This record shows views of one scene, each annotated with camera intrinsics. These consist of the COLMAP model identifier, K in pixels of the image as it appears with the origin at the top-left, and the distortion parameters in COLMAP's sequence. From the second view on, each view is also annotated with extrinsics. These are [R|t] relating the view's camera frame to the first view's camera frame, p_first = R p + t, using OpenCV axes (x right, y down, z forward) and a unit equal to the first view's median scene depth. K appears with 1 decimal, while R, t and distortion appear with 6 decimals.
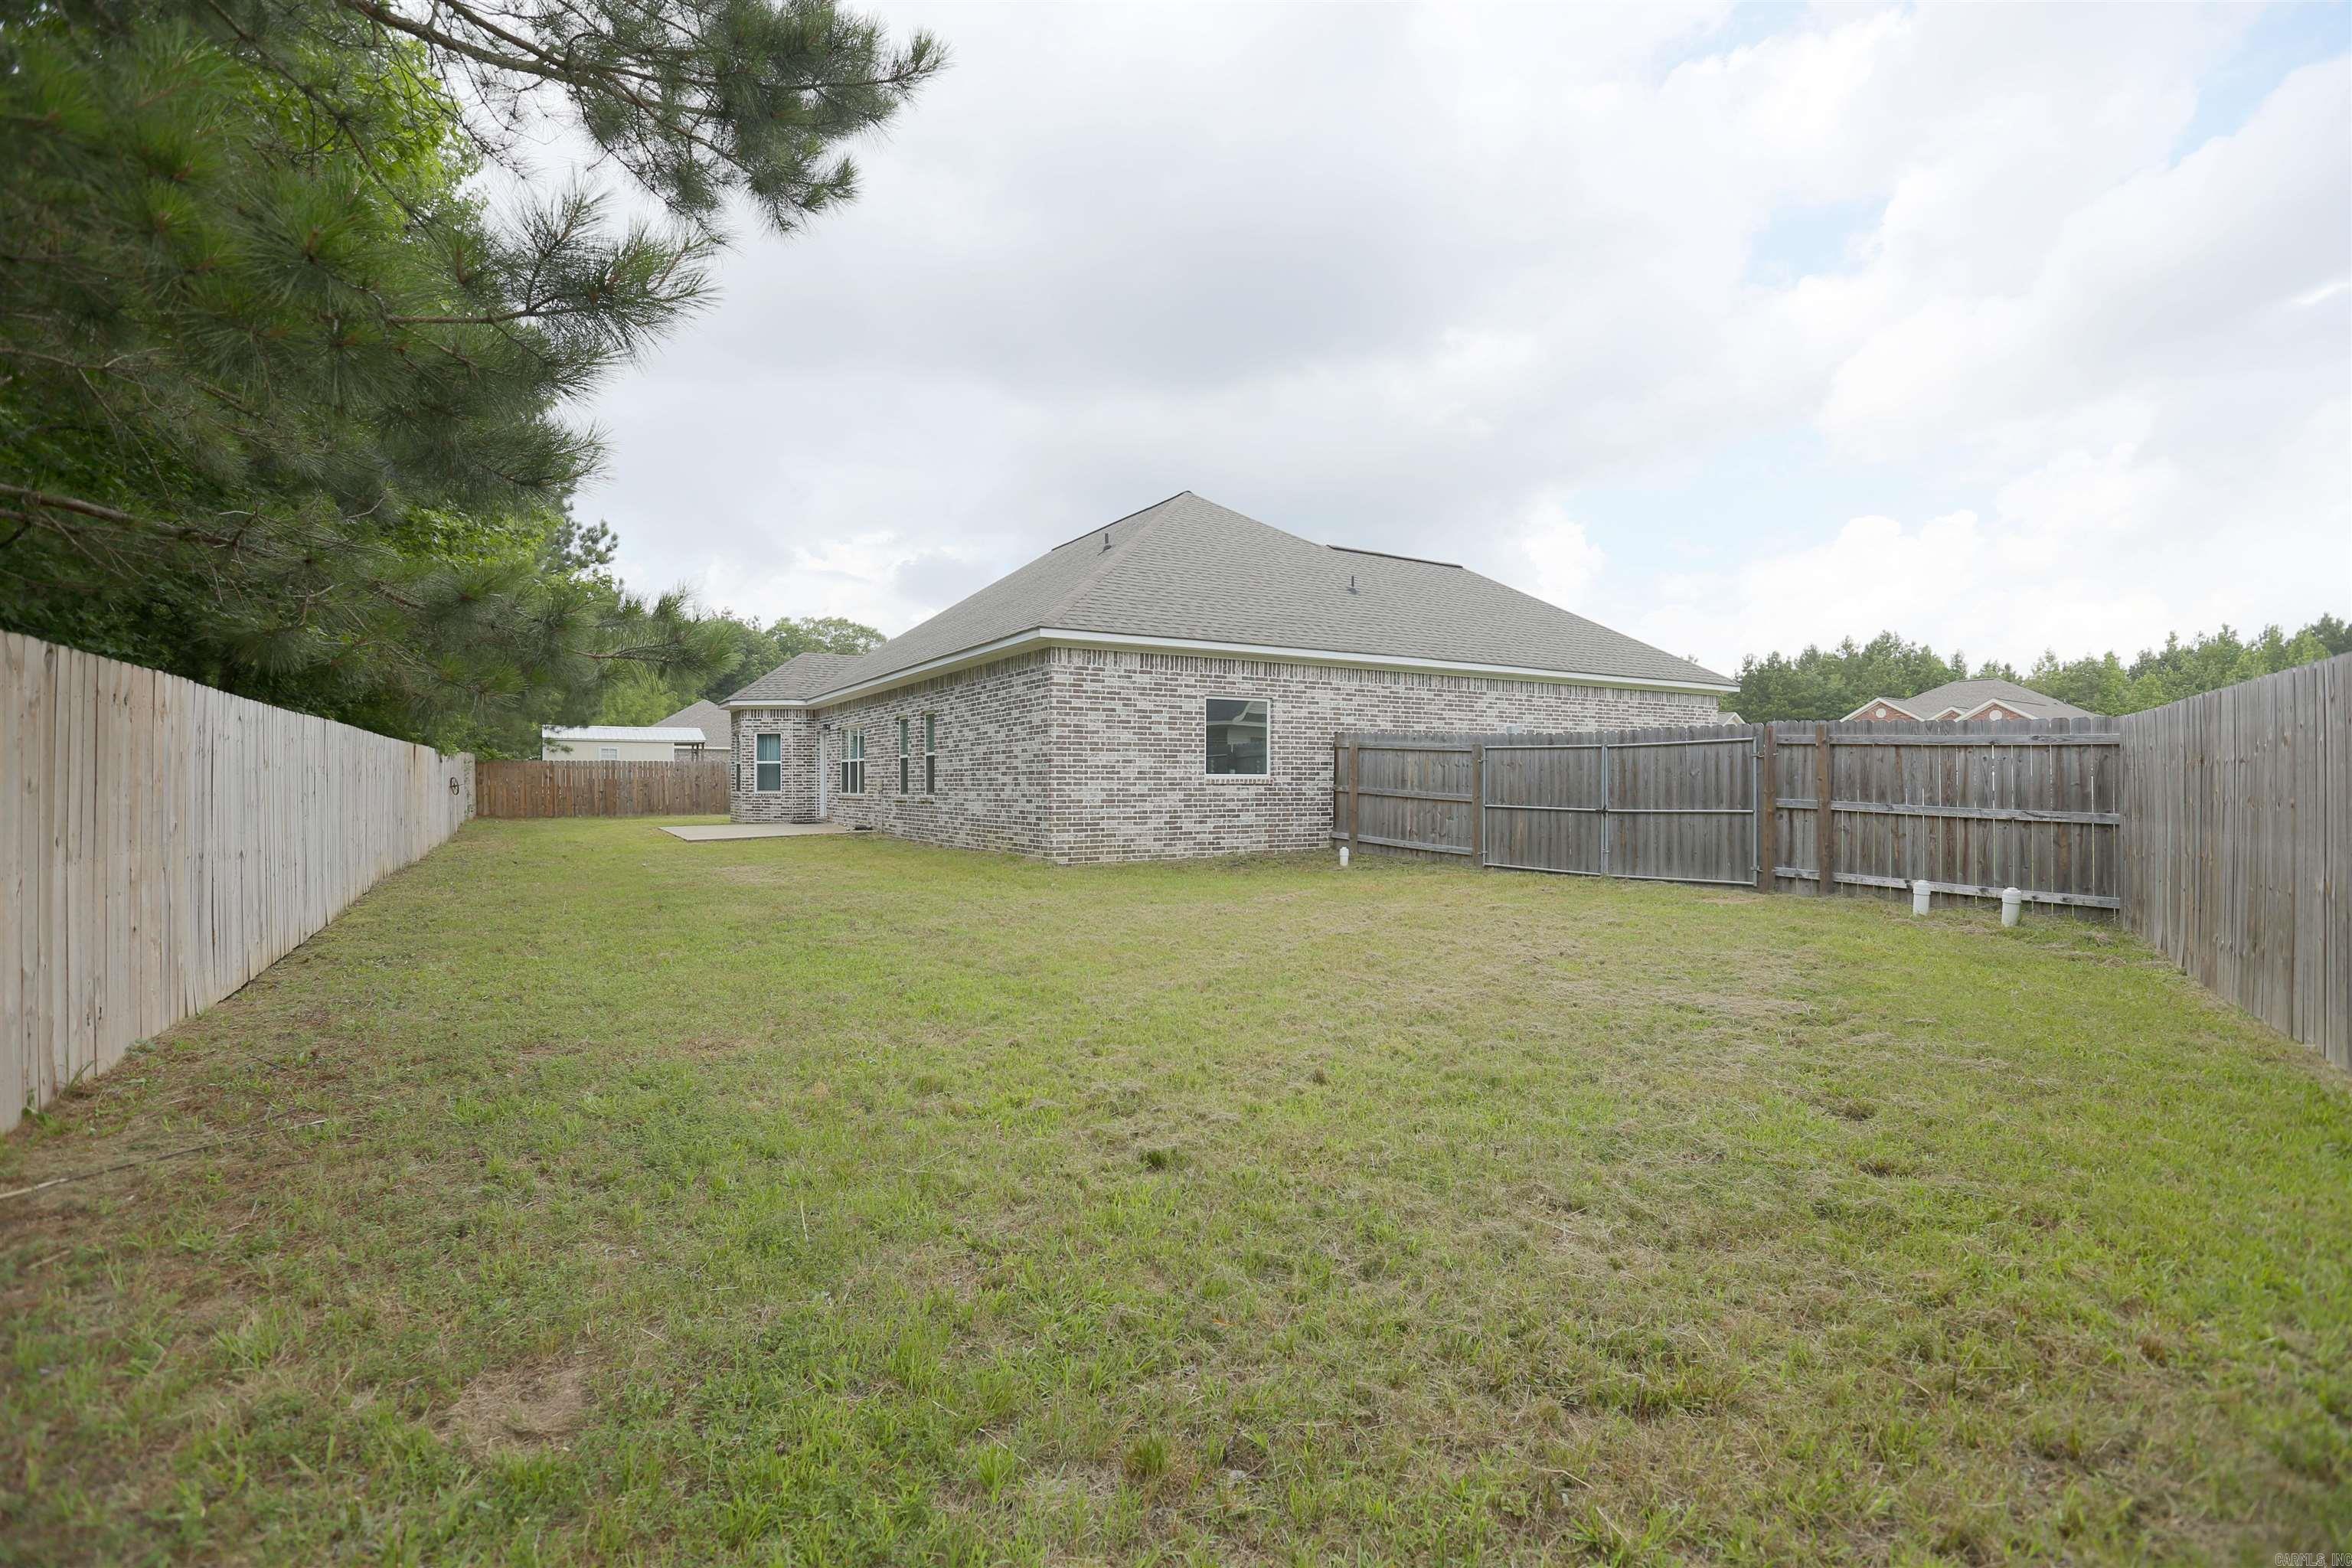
lens RADIAL K [[1092.7, 0, 1176.0], [0, 1092.7, 784.0], [0, 0, 1]] dist [-0.059075, 0.026499]
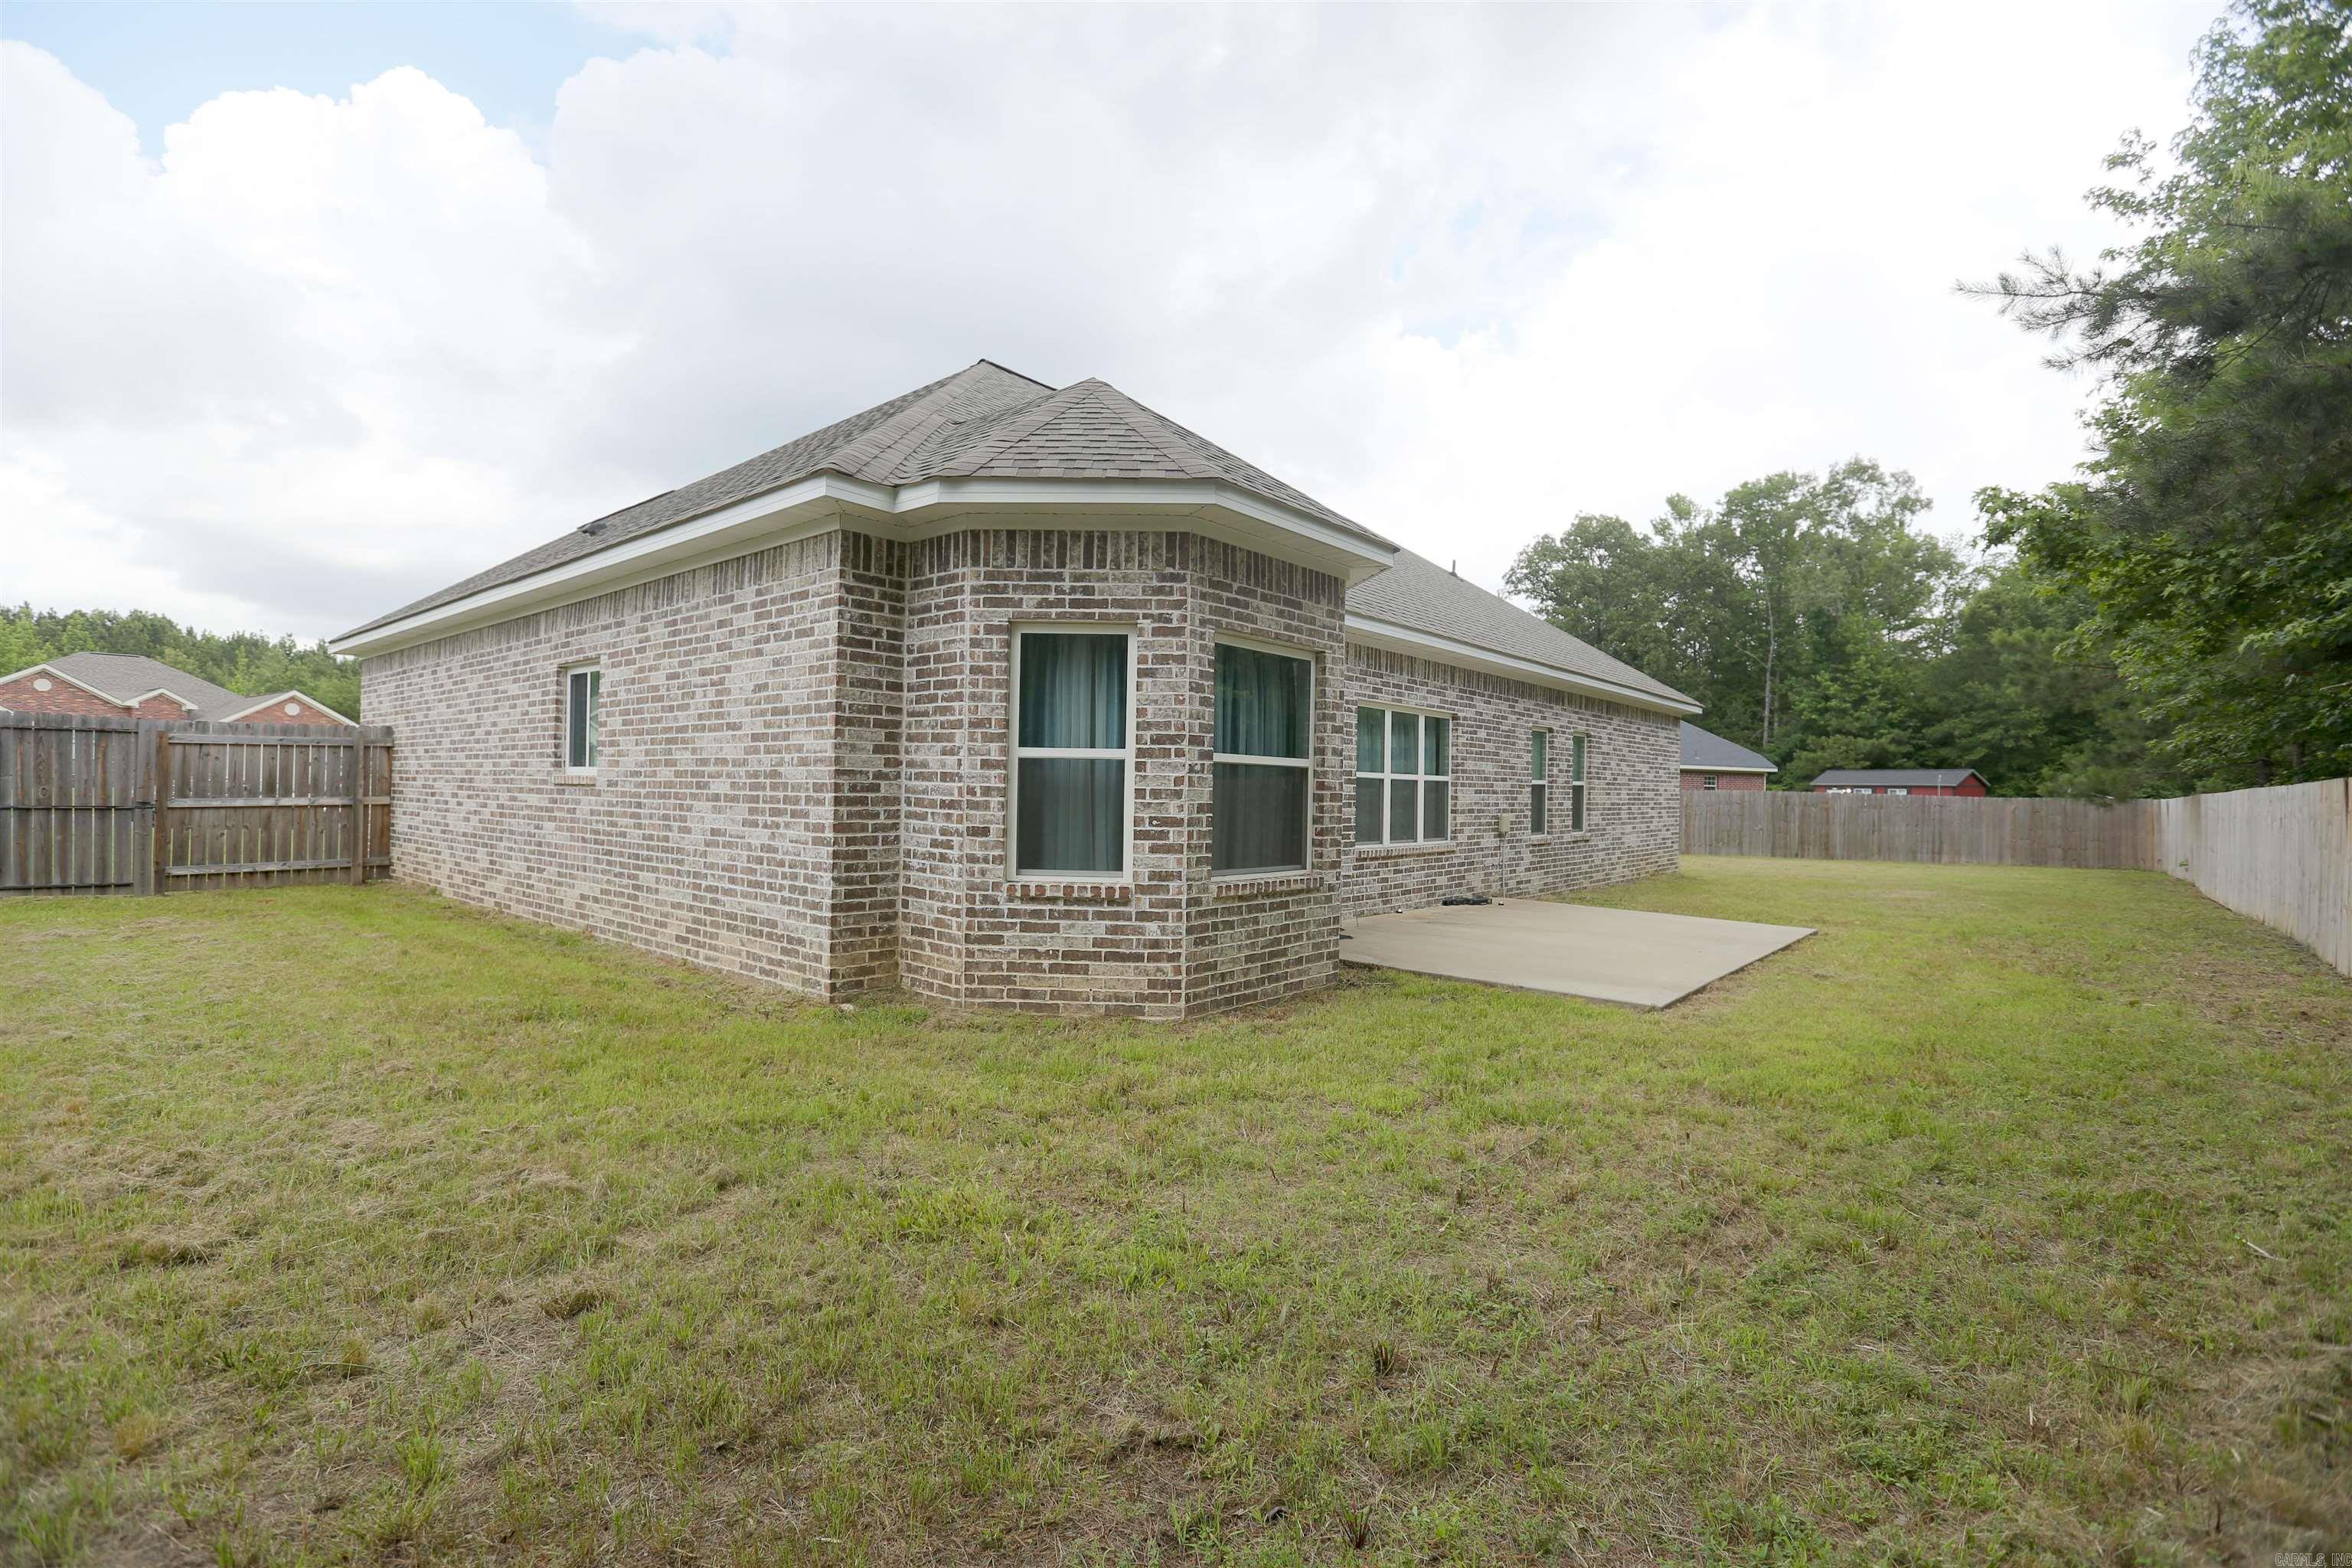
lens RADIAL K [[1092.7, 0, 1176.0], [0, 1092.7, 784.0], [0, 0, 1]] dist [-0.059075, 0.026499]
pose [[-0.328611, 0.000800, 0.944465, -0.997785], [-0.015328, 0.999863, -0.006180, -0.018807], [-0.944341, -0.016508, -0.328553, 1.708757]]
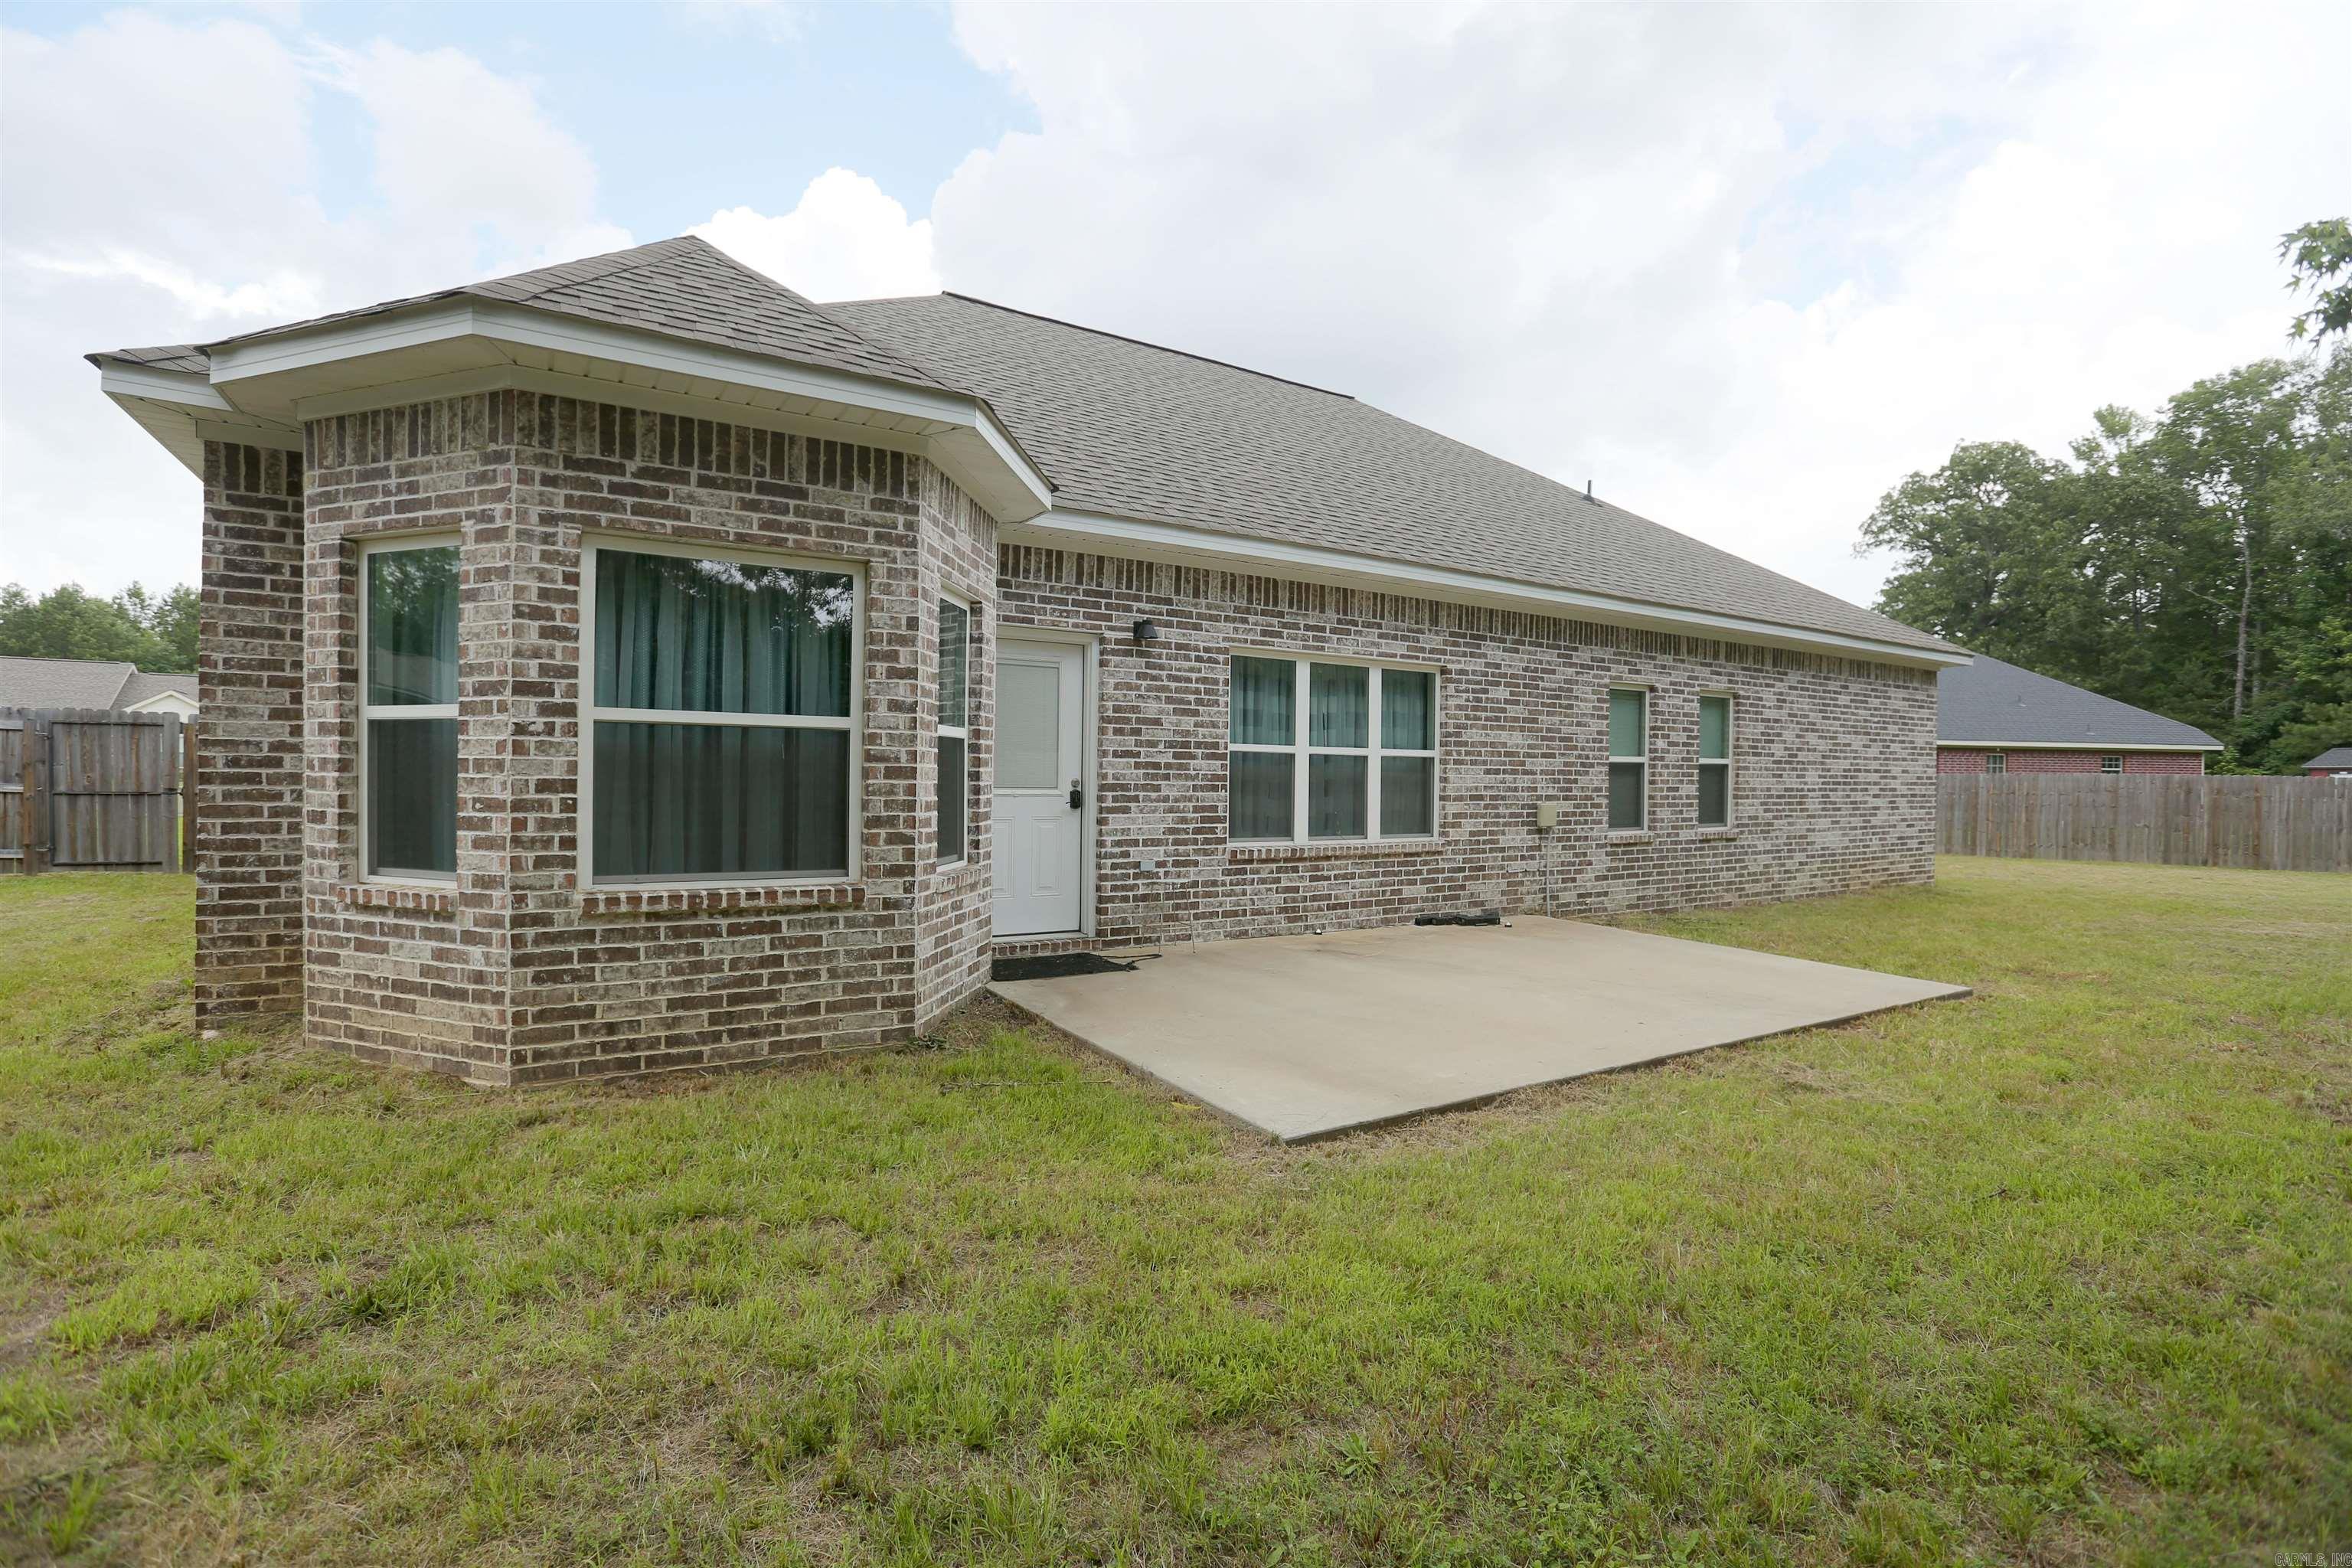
lens RADIAL K [[1092.7, 0, 1176.0], [0, 1092.7, 784.0], [0, 0, 1]] dist [-0.059075, 0.026499]
pose [[-0.020618, -0.006249, 0.999768, -0.907211], [-0.010639, 0.999925, 0.006030, -0.016555], [-0.999731, -0.010512, -0.020683, 1.435460]]
